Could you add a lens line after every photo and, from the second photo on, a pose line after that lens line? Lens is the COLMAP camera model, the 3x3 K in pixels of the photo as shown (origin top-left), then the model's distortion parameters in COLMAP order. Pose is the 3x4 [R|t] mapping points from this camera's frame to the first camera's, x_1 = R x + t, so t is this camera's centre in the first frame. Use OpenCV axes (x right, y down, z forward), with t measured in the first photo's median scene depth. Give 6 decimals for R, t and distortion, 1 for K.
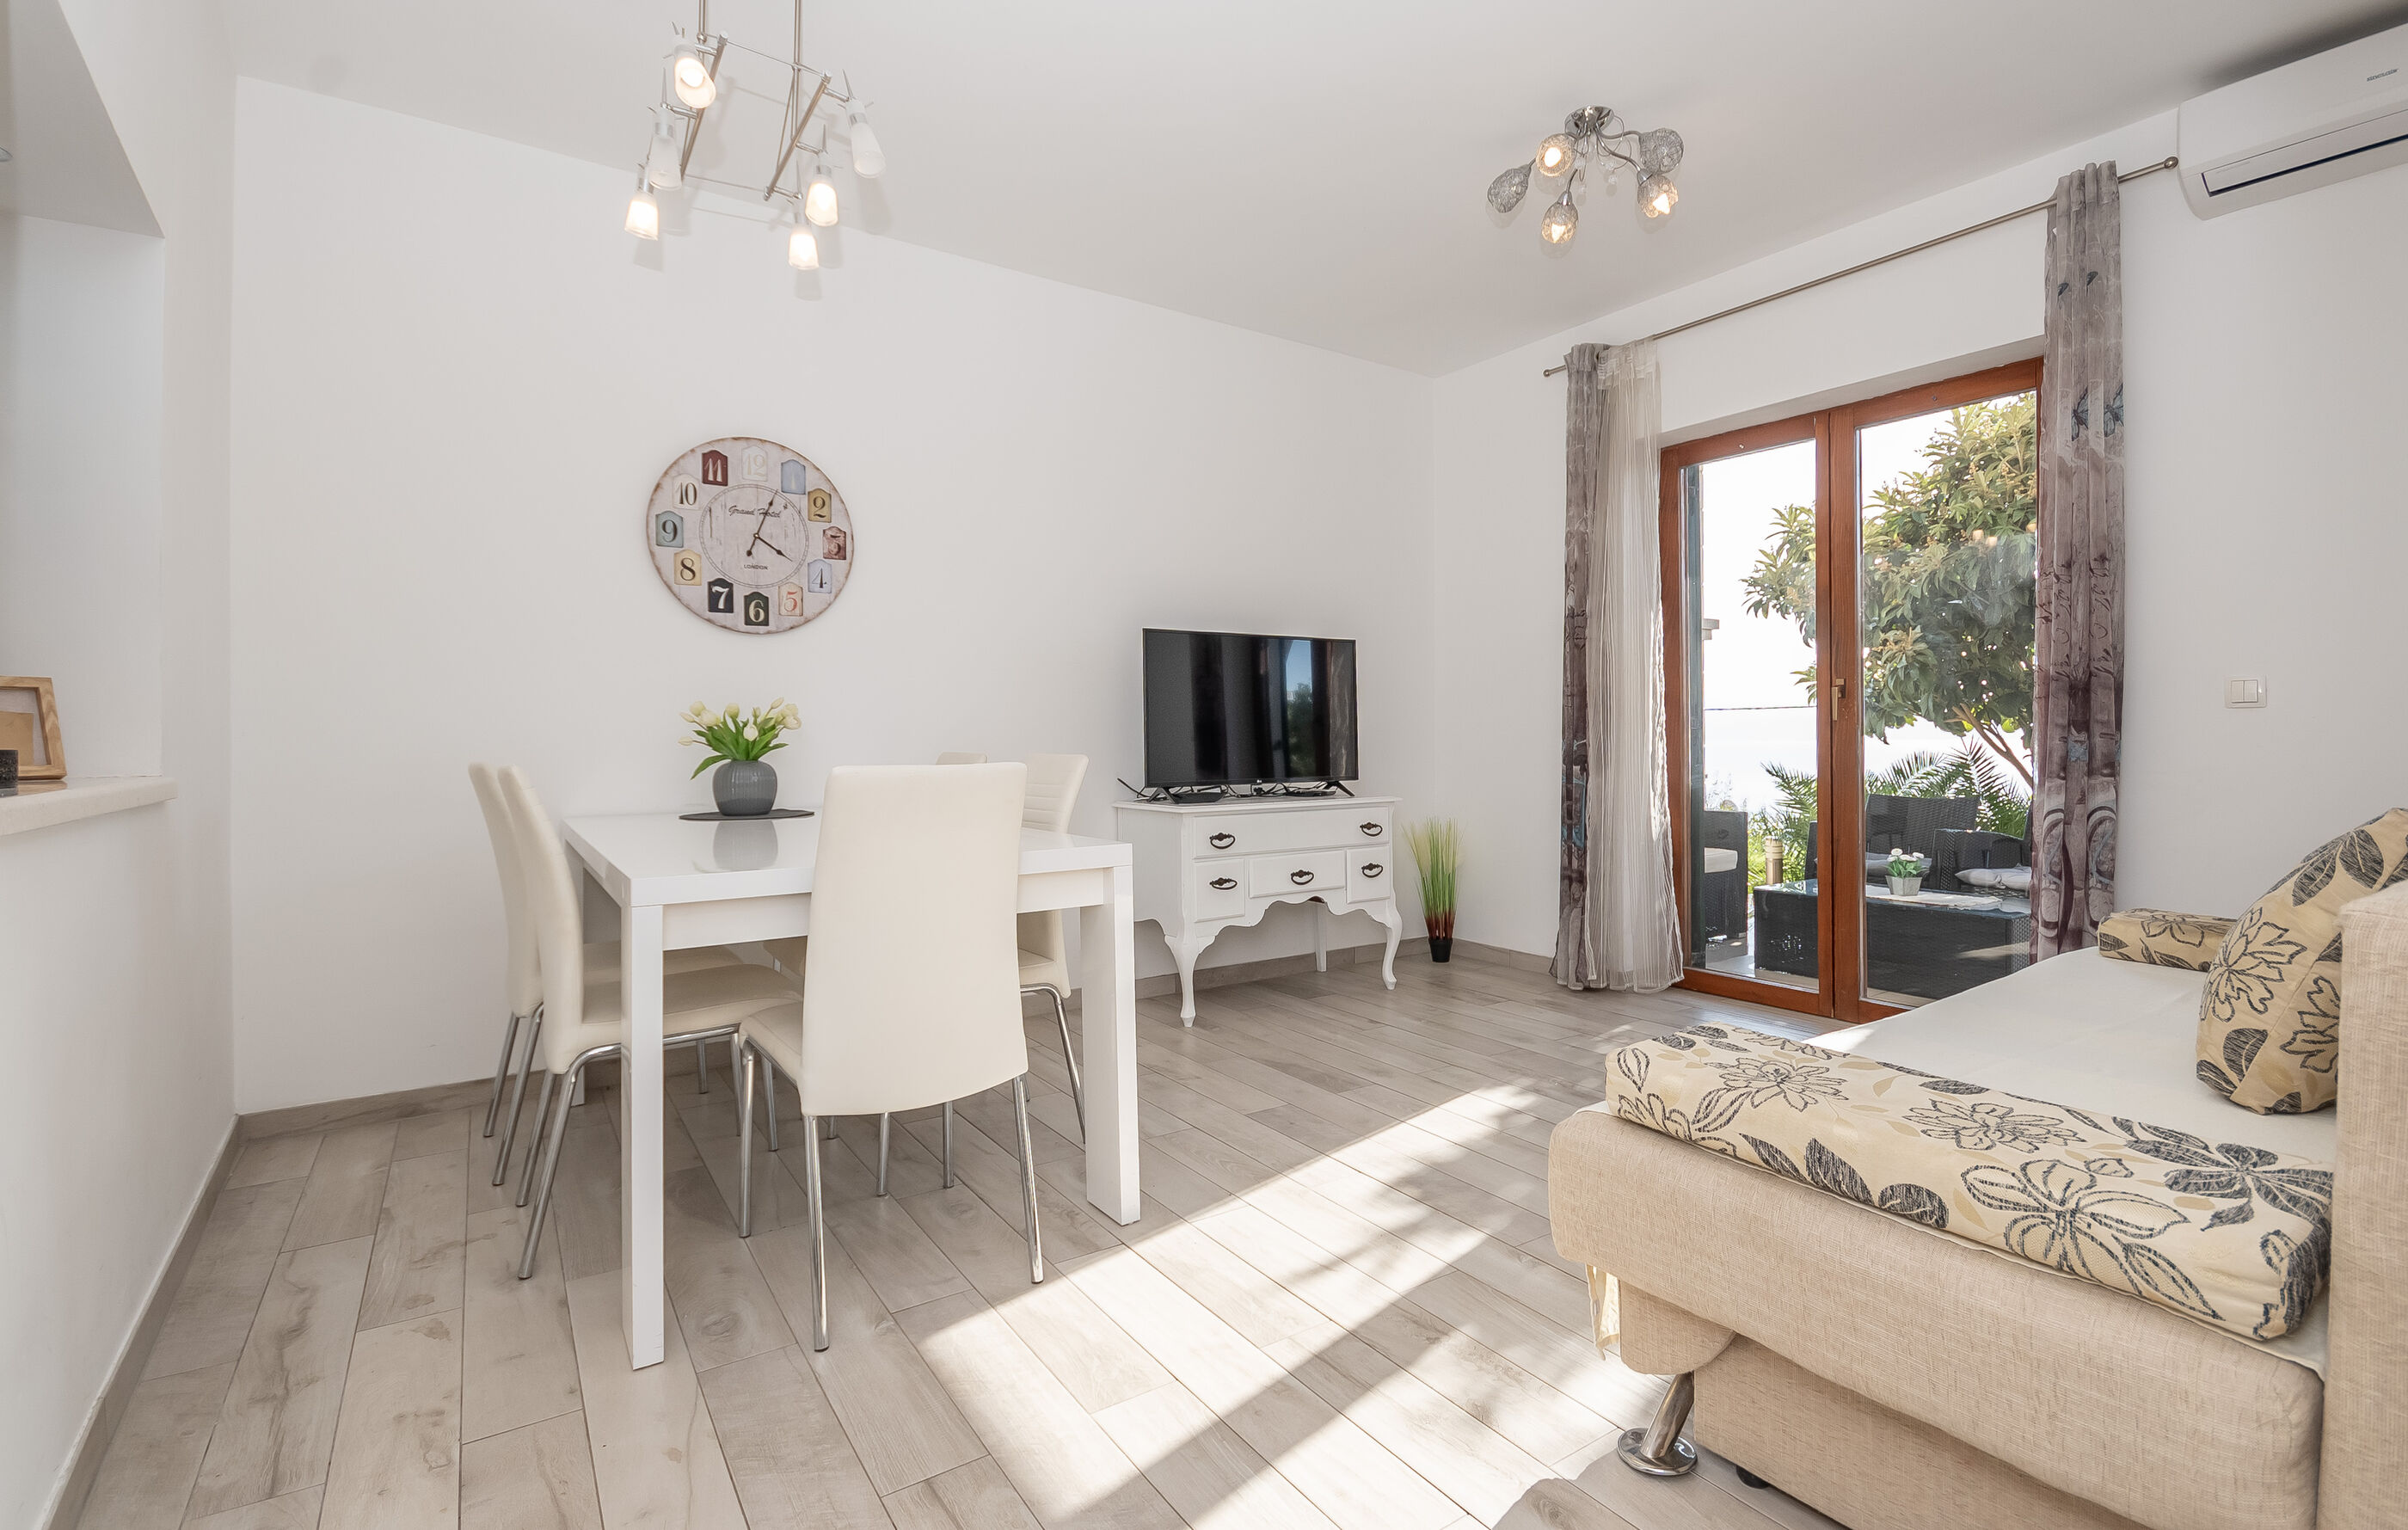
lens RADIAL K [[1082.6, 0, 1252.7], [0, 1082.6, 743.7], [0, 0, 1]] dist [-0.004057, 0.000178]
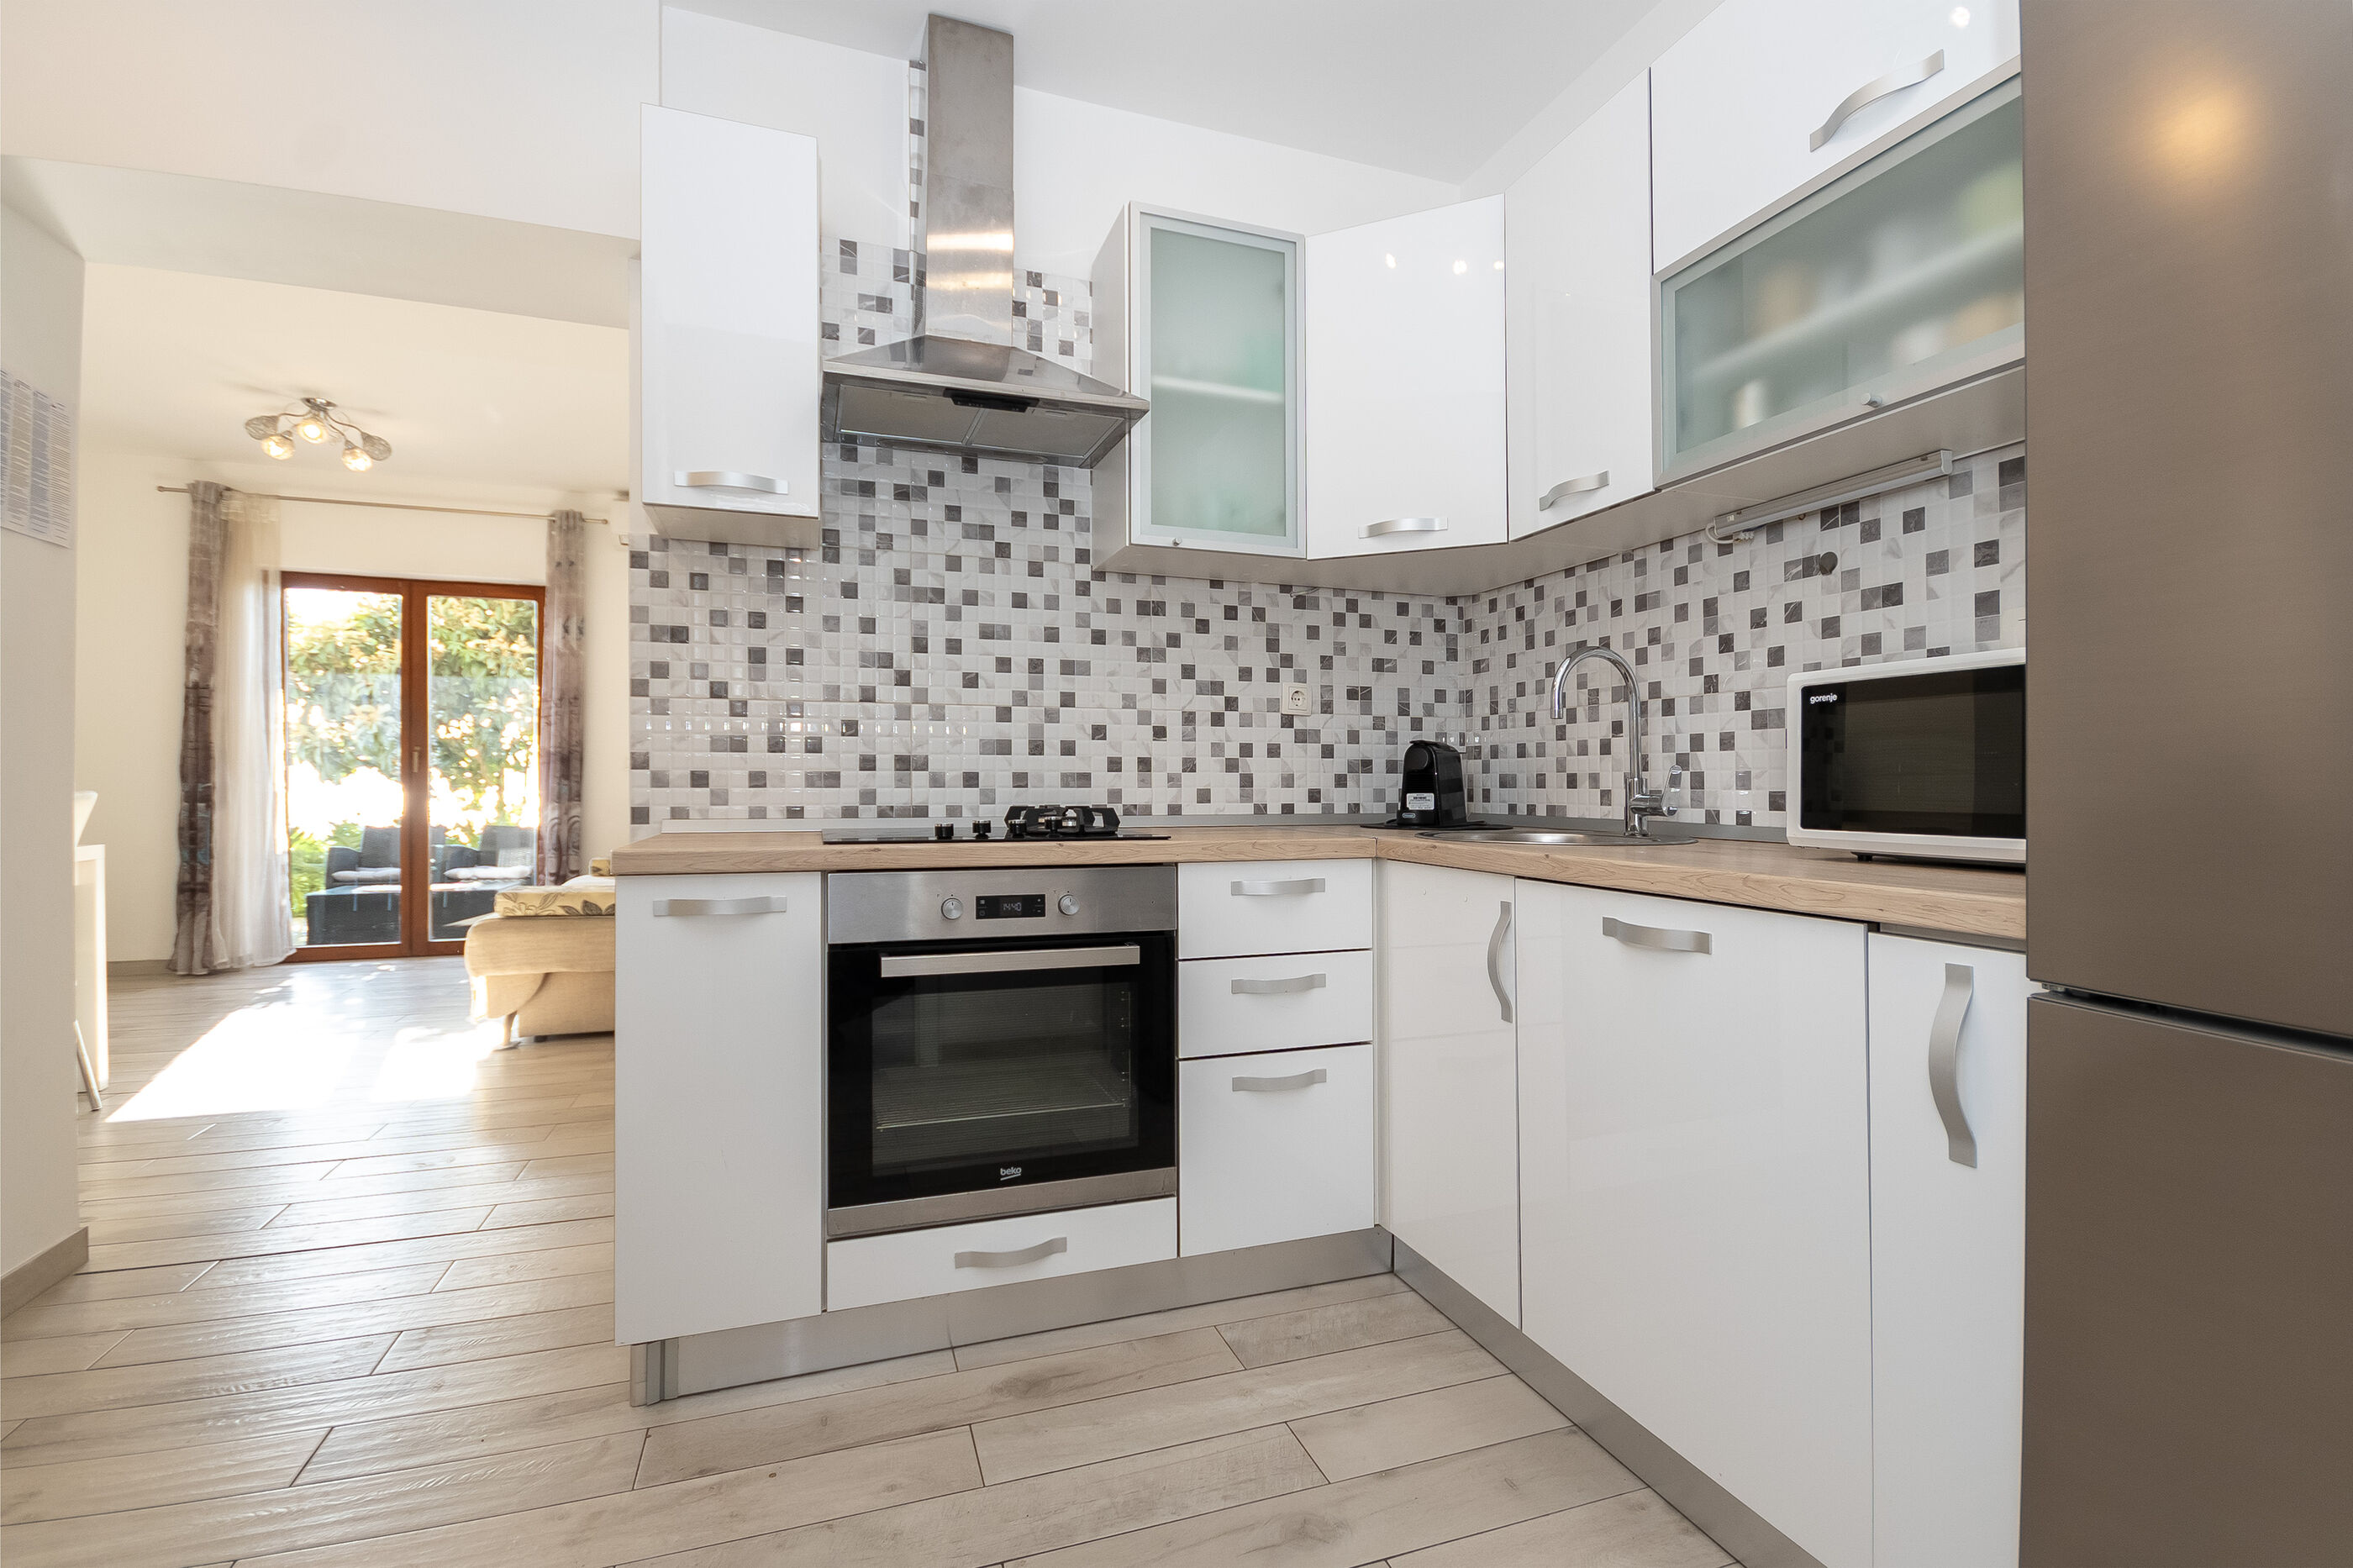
lens RADIAL K [[1057.5, 0, 1176.5], [0, 1057.5, 784.0], [0, 0, 1]] dist [0.002958, 0.000341]
pose [[0.261187, 0.007446, 0.965260, -0.622785], [0.003368, 0.999957, -0.008625, 0.012661], [-0.965282, 0.005504, 0.261150, -0.464585]]
